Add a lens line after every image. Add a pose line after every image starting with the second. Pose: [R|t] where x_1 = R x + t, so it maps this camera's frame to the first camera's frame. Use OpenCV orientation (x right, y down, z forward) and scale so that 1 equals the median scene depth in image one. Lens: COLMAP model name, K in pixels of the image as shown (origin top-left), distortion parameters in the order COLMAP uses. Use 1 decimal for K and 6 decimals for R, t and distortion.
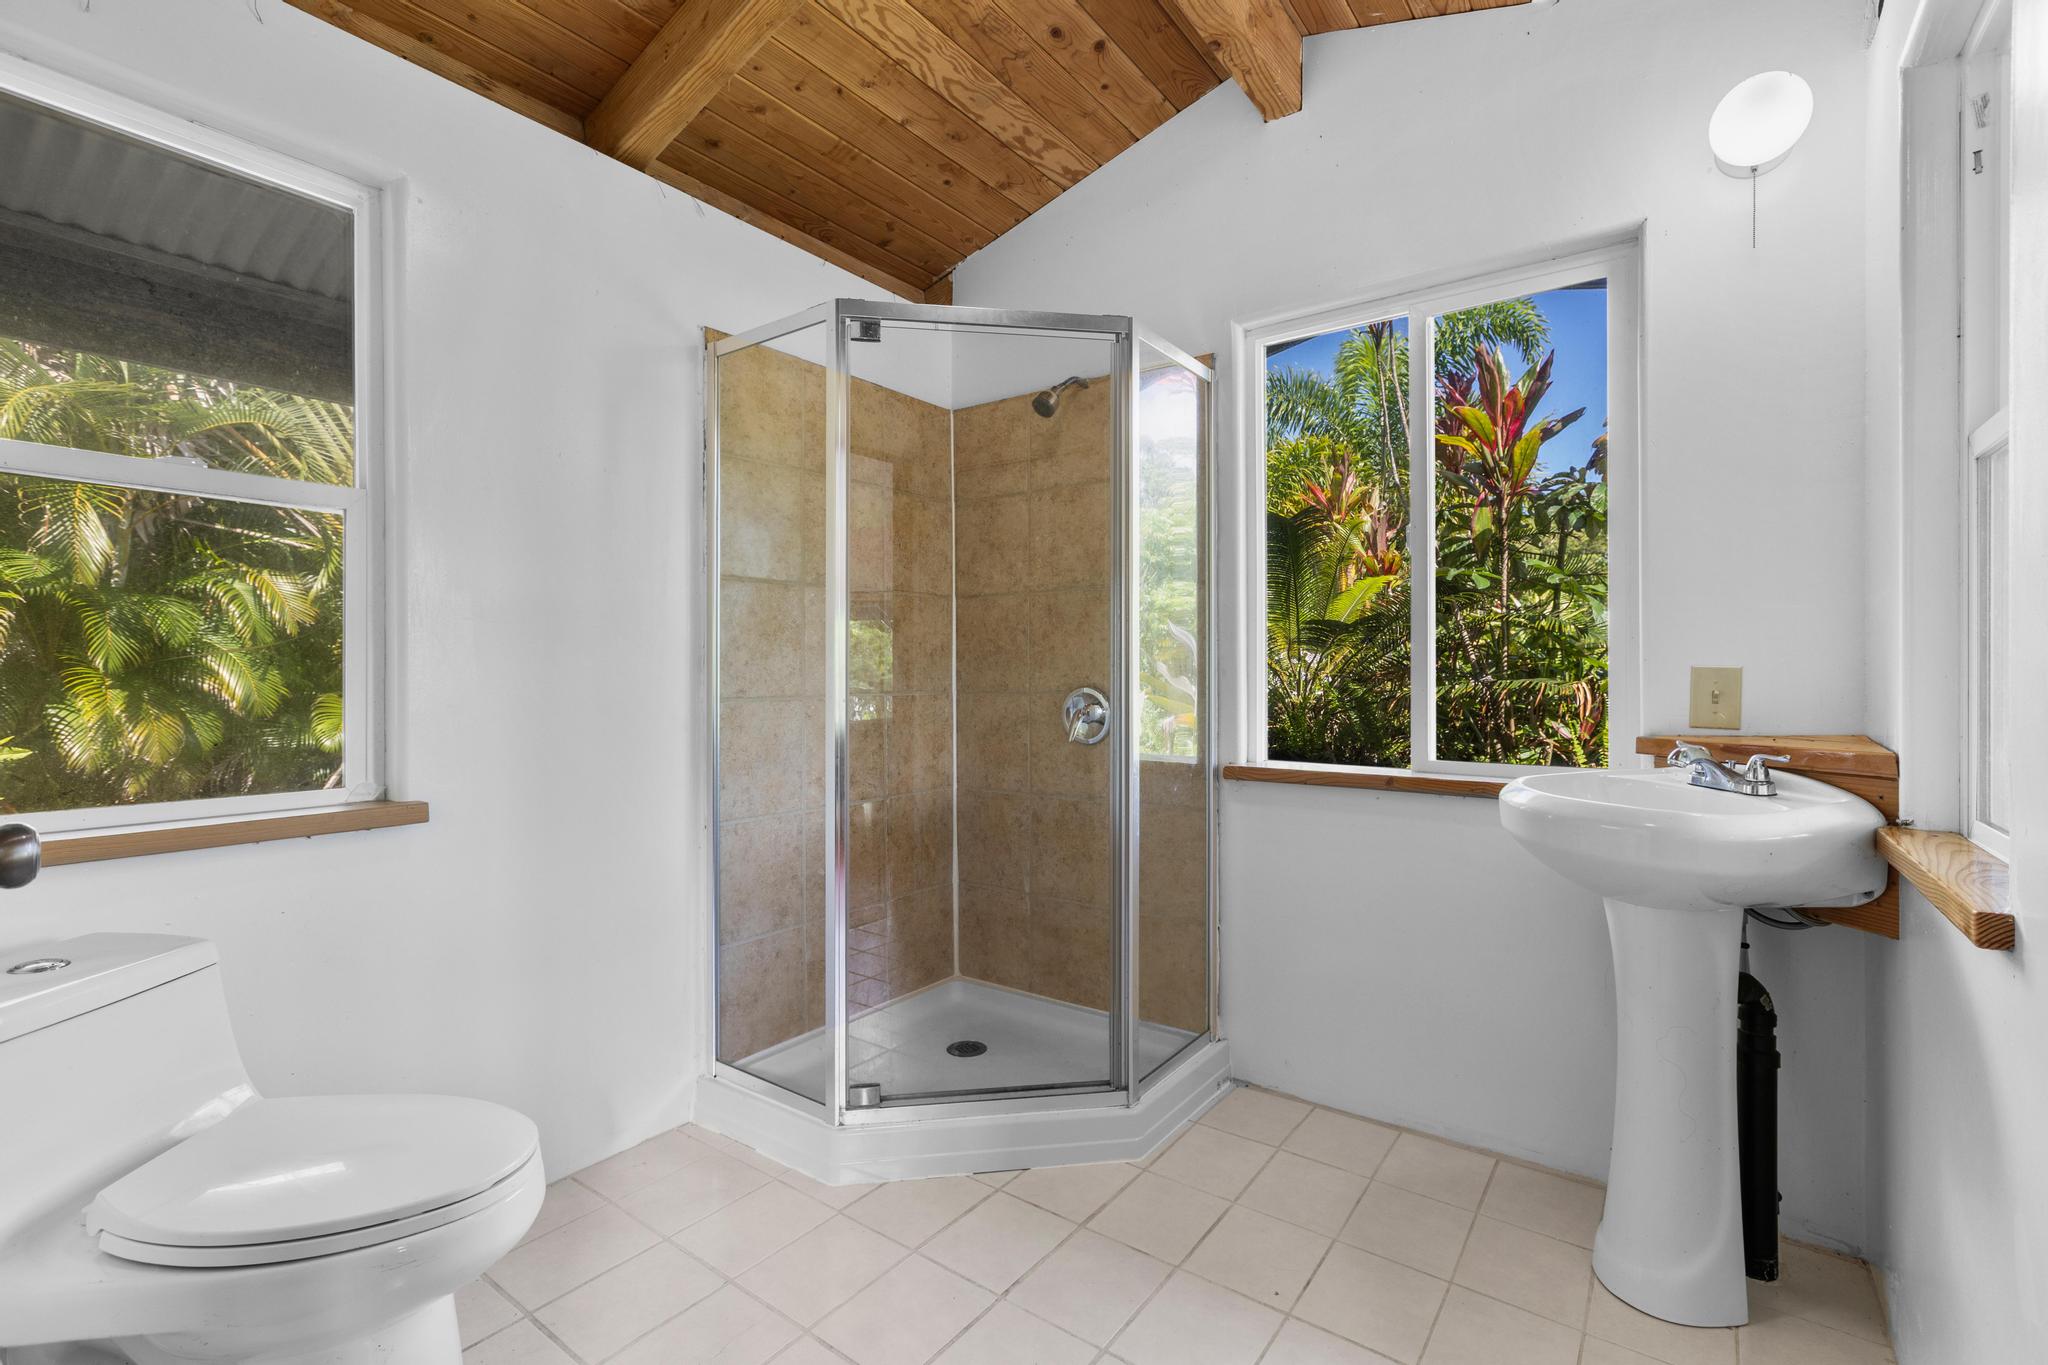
lens RADIAL K [[919.9, 0, 1035.0], [0, 919.9, 680.1], [0, 0, 1]] dist [-0.001194, 0.000425]
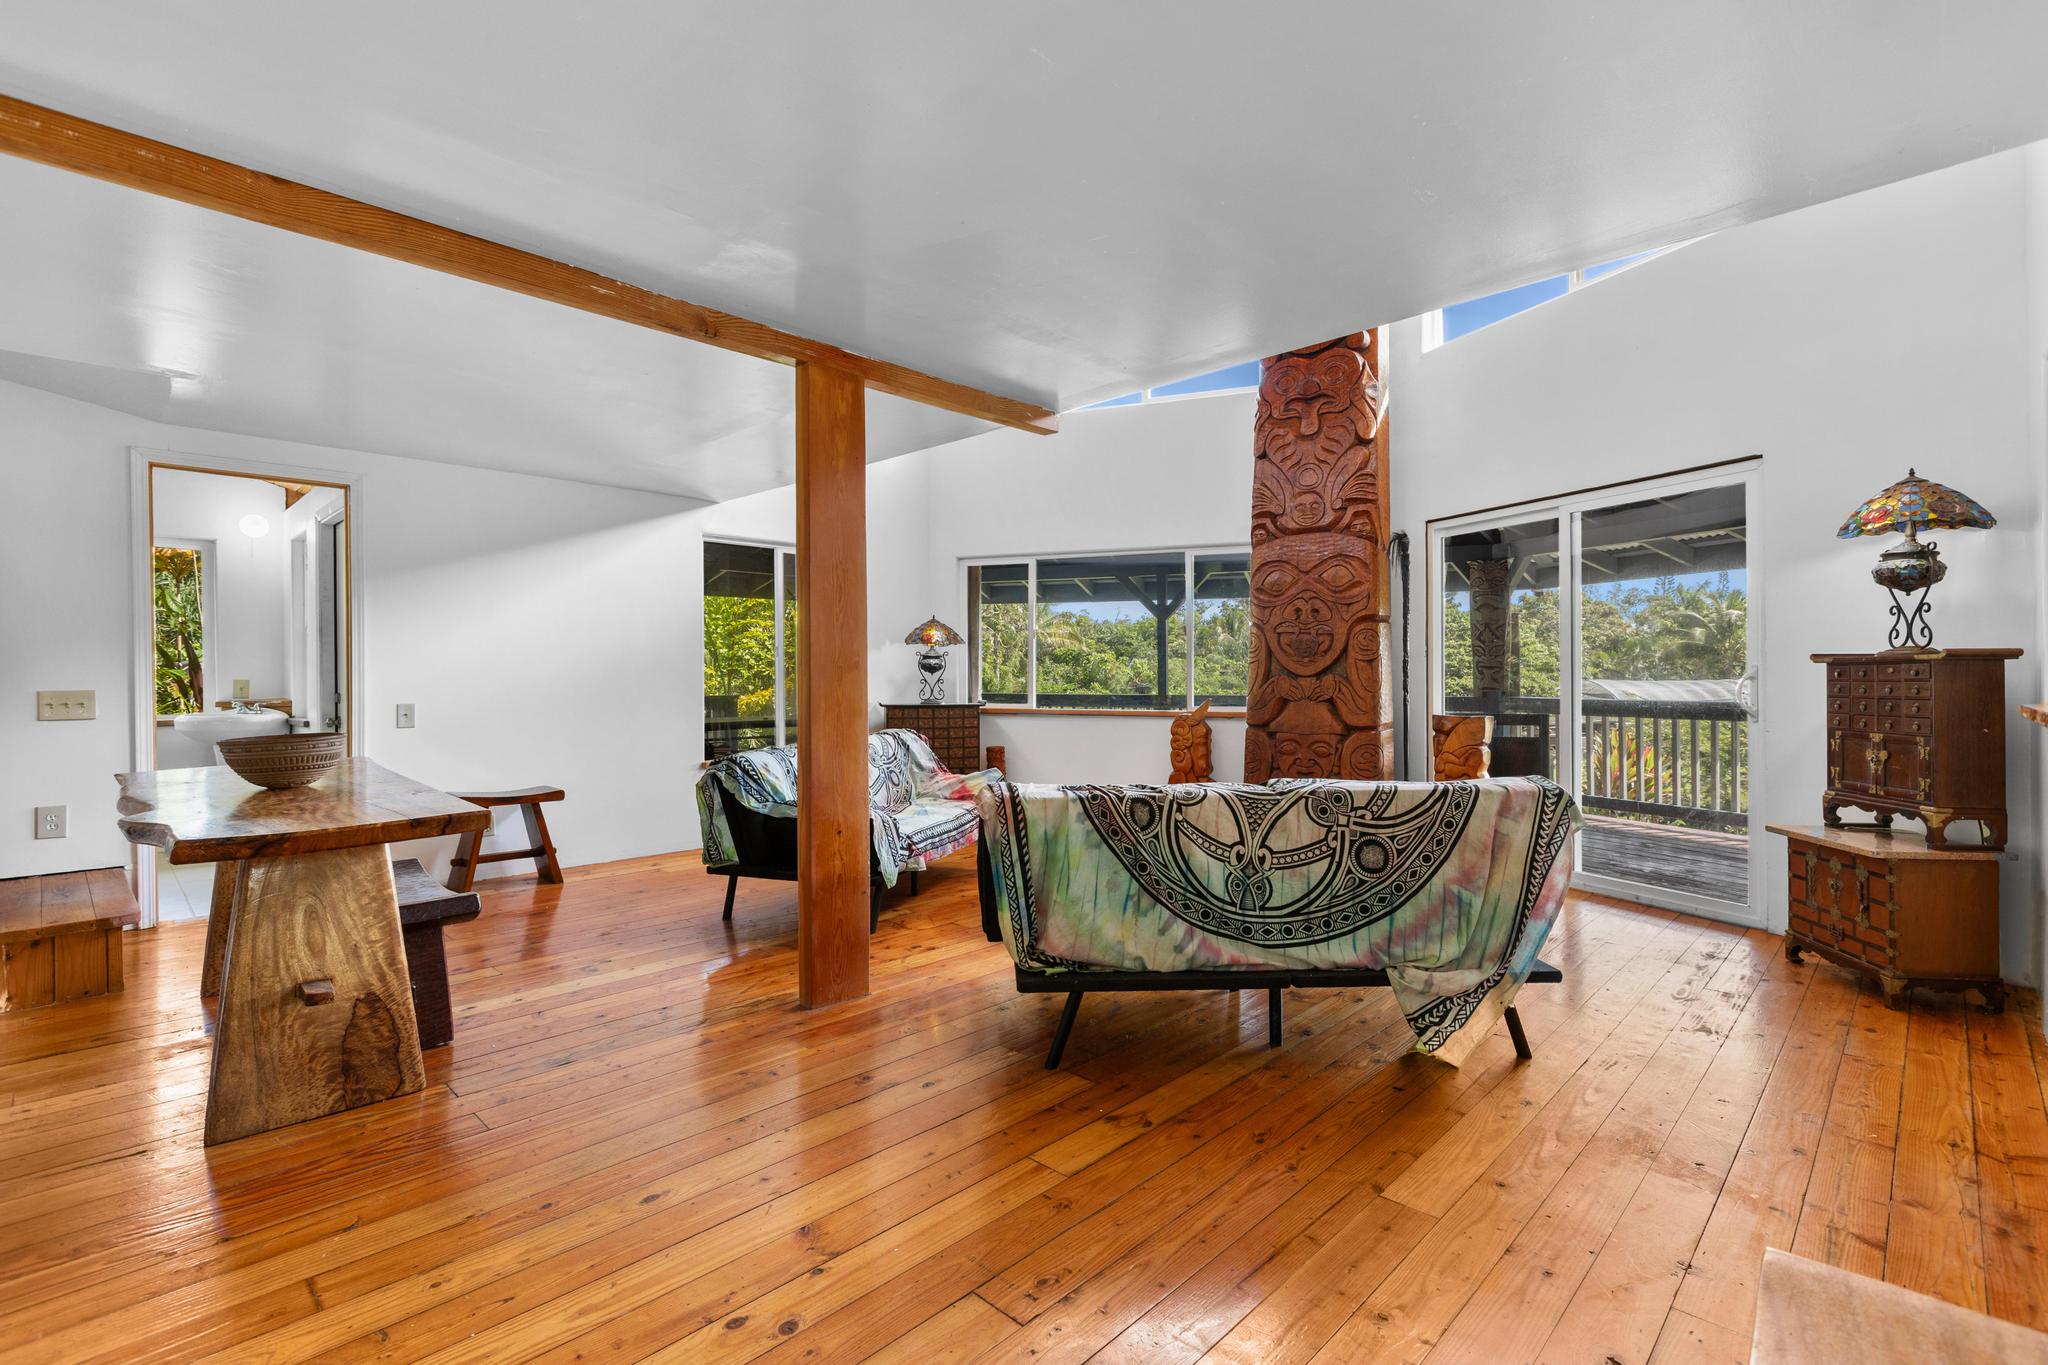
lens RADIAL K [[919.9, 0, 1035.0], [0, 919.9, 680.1], [0, 0, 1]] dist [-0.001194, 0.000425]
pose [[0.138380, -0.004755, 0.990368, -2.162681], [0.008595, 0.999957, 0.003600, -0.000523], [-0.990342, 0.008014, 0.138415, -2.311462]]
